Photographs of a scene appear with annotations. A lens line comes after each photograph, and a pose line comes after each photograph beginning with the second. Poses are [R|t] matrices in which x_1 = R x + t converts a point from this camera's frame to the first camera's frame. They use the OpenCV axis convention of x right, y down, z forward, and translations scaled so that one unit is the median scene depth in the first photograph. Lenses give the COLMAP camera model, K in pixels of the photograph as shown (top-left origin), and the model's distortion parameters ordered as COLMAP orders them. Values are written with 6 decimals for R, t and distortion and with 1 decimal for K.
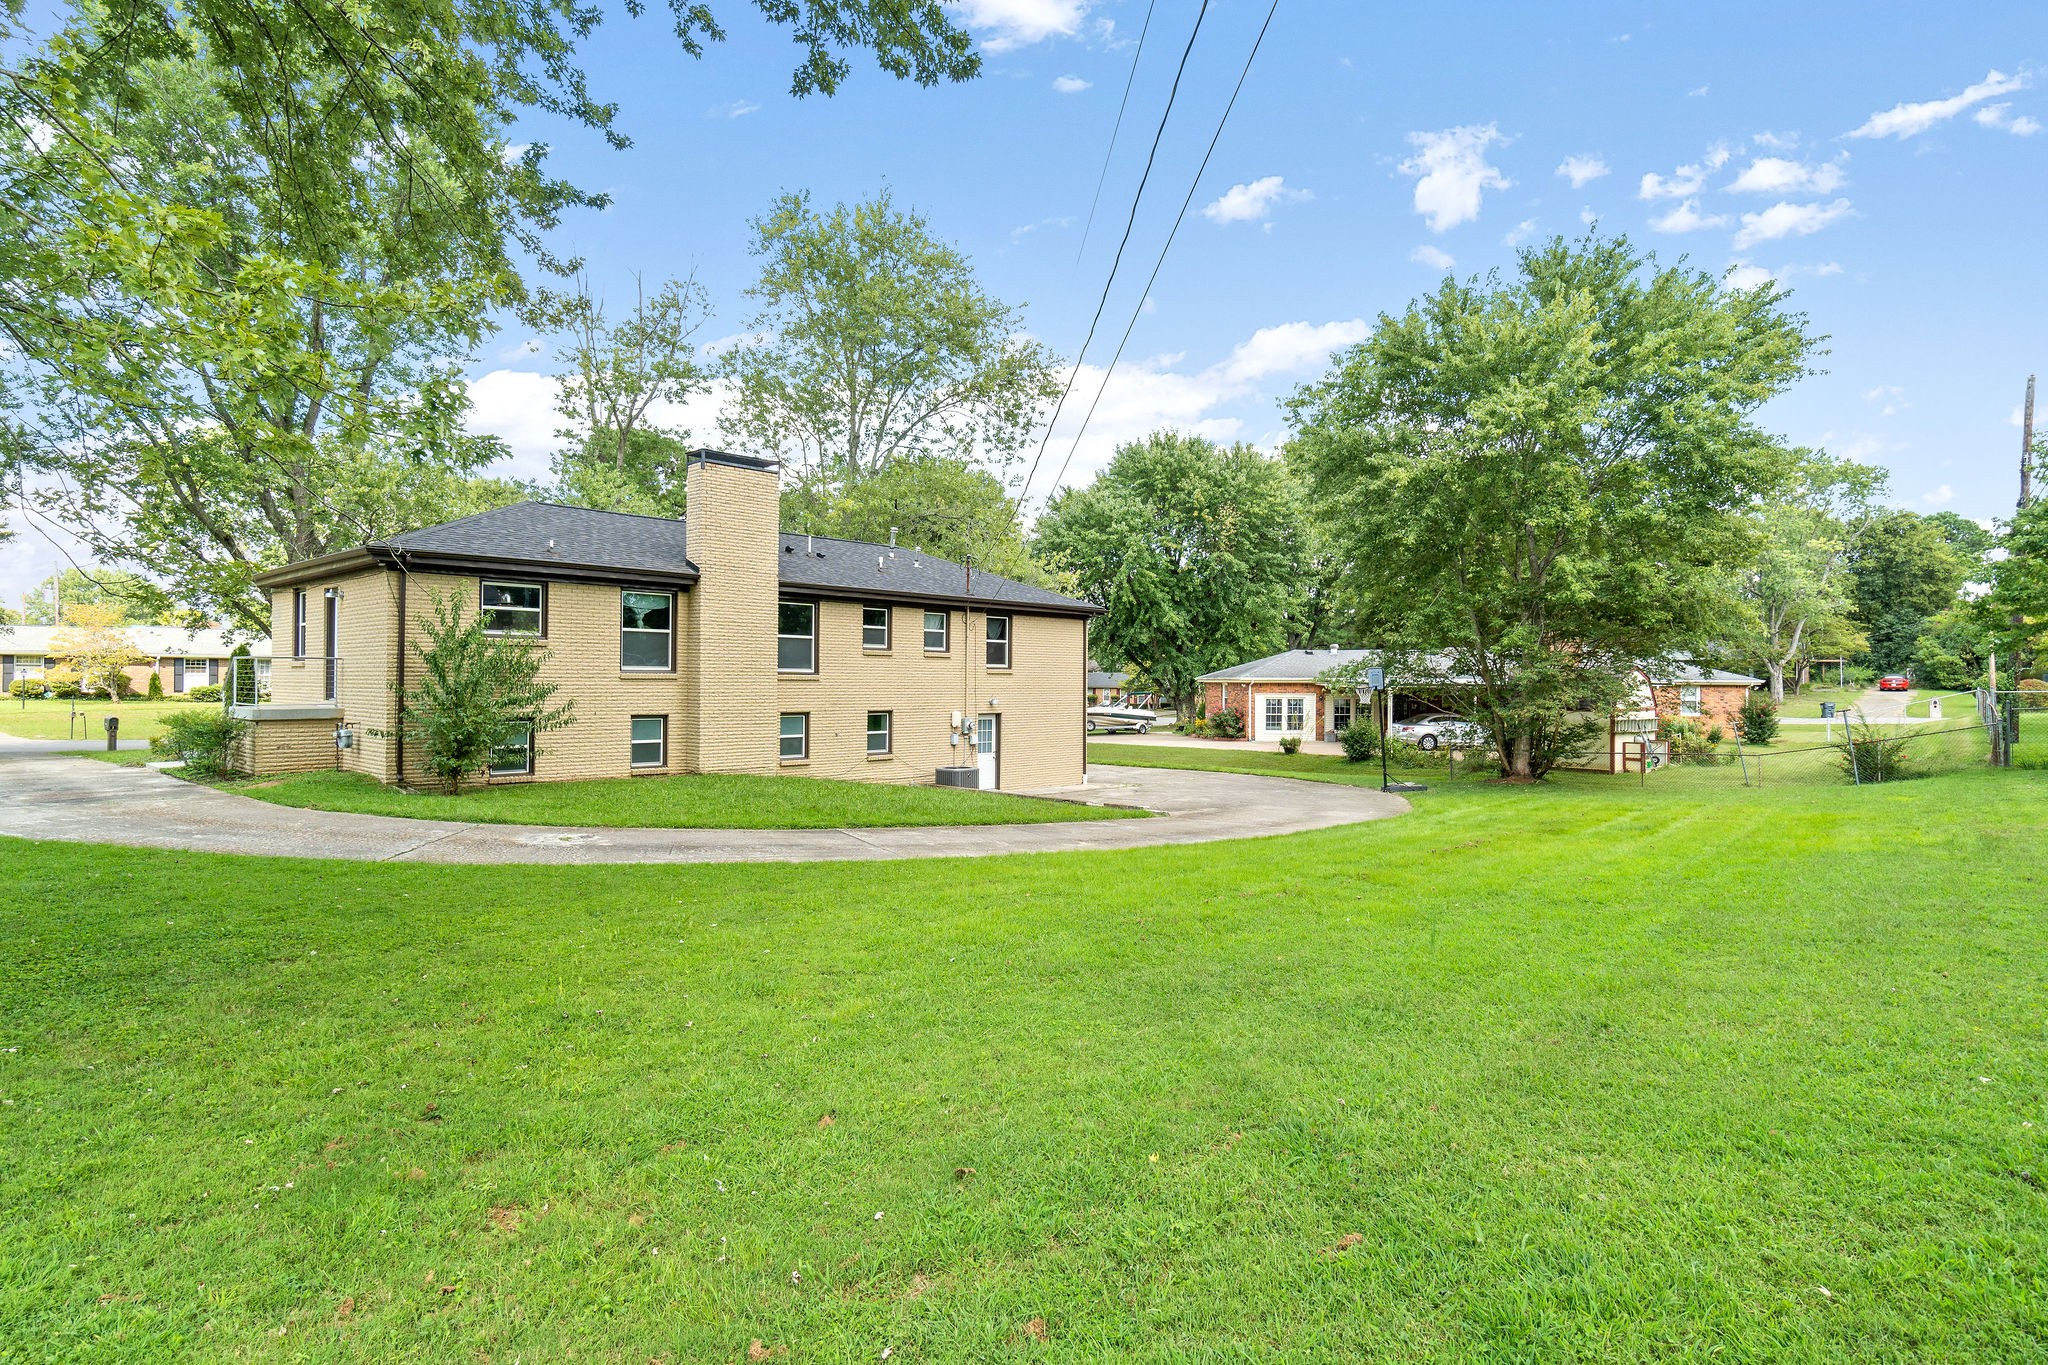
lens RADIAL K [[887.8, 0, 1012.9], [0, 887.8, 666.3], [0, 0, 1]] dist [-0.002160, -0.000107]
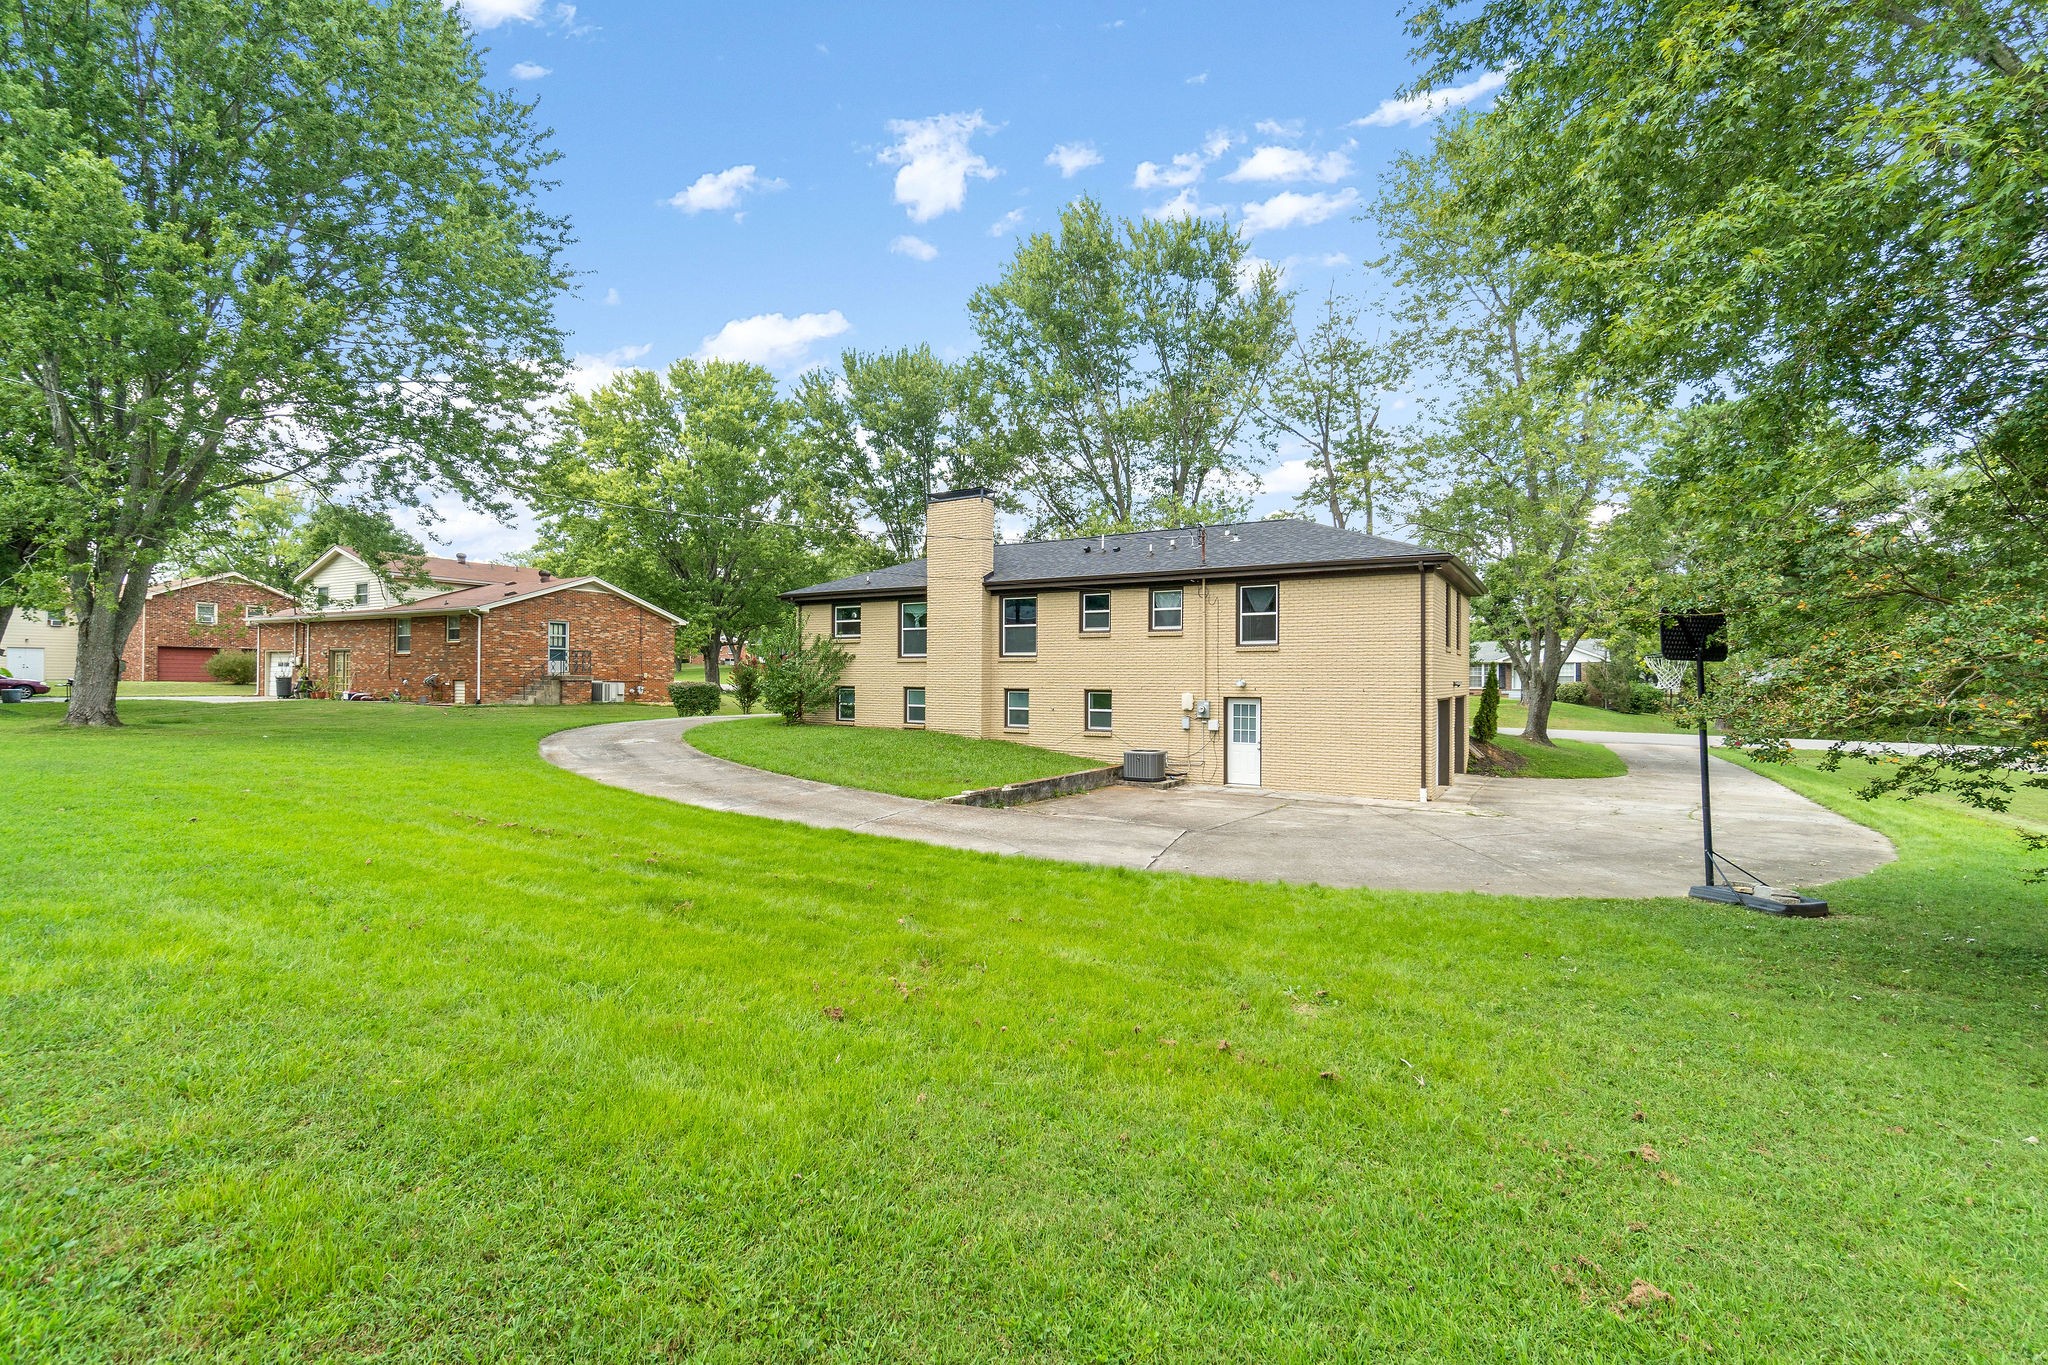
lens RADIAL K [[887.8, 0, 1012.9], [0, 887.8, 666.3], [0, 0, 1]] dist [-0.002160, -0.000107]
pose [[0.313505, -0.014868, -0.949470, 0.857556], [0.017911, 0.999792, -0.009742, 0.031541], [0.949418, -0.013951, 0.313706, 0.594228]]
